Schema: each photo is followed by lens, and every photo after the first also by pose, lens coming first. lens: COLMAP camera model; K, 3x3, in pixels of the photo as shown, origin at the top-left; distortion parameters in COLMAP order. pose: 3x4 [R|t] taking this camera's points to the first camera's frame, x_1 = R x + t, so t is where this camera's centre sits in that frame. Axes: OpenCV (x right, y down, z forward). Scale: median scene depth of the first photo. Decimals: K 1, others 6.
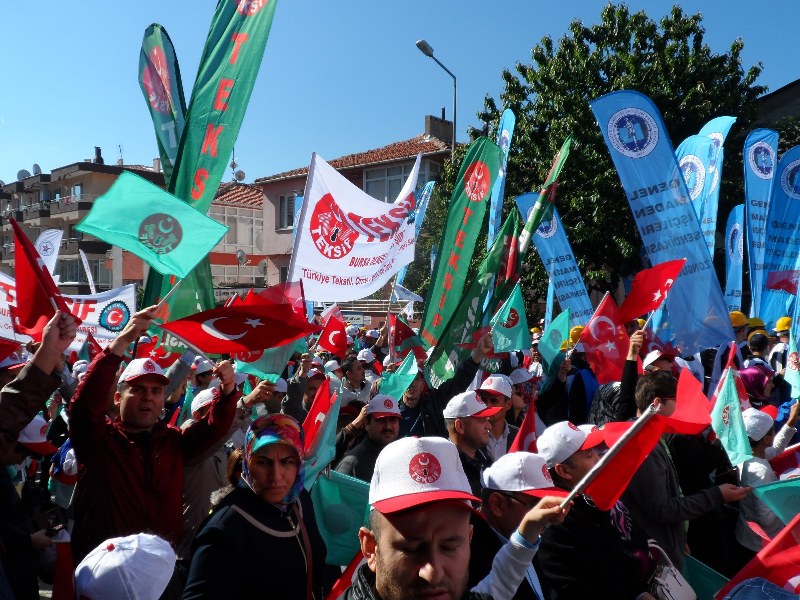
lens RADIAL K [[682.8, 0, 398.3], [0, 682.8, 291.5], [0, 0, 1]] dist [0.051420, -0.073601]
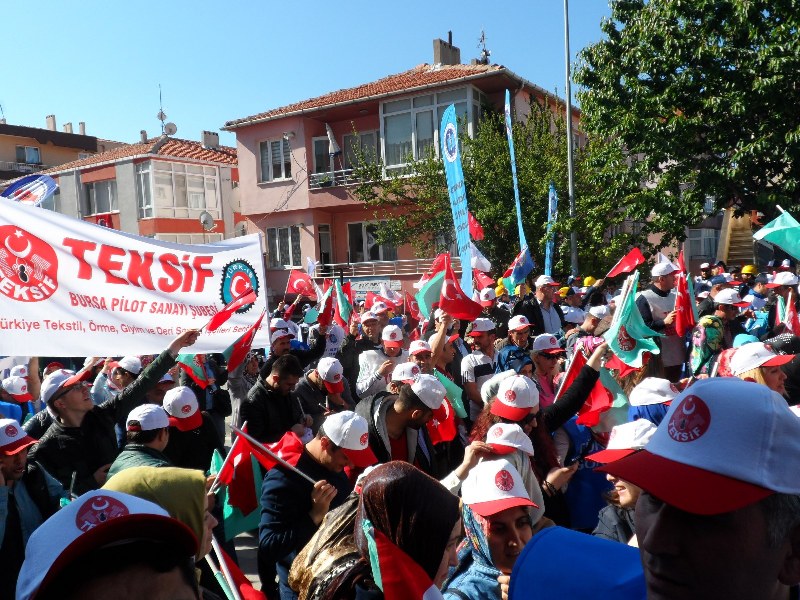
lens RADIAL K [[688.4, 0, 400.0], [0, 688.4, 300.0], [0, 0, 1]] dist [0.000508, 0.008510]
pose [[0.982771, -0.069043, 0.171448, -0.164302], [0.059308, 0.996357, 0.061276, 0.008223], [-0.175054, -0.050052, 0.983286, 0.155060]]
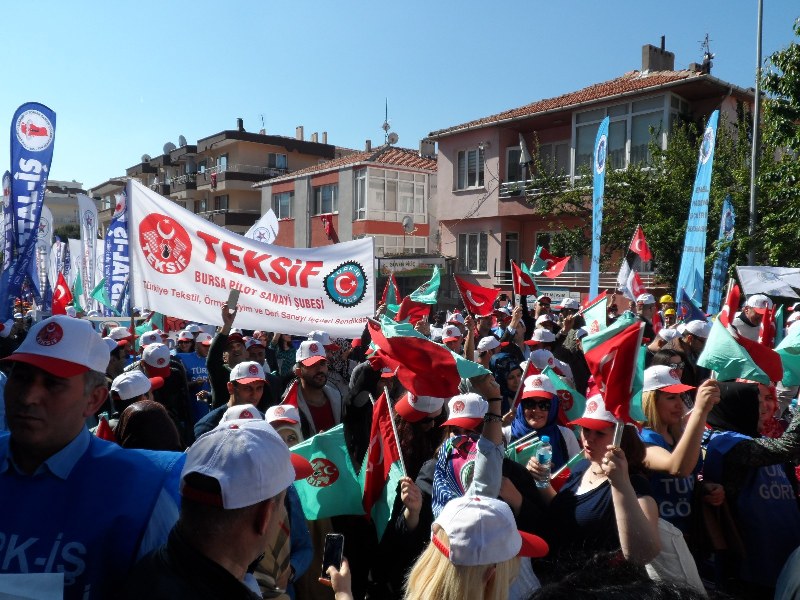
lens RADIAL K [[682.8, 0, 398.3], [0, 682.8, 291.5], [0, 0, 1]] dist [0.051420, -0.073601]
pose [[0.986699, 0.008393, -0.162338, -0.107792], [-0.003444, 0.999521, 0.030744, 0.009879], [0.162518, -0.029776, 0.986256, 0.138799]]
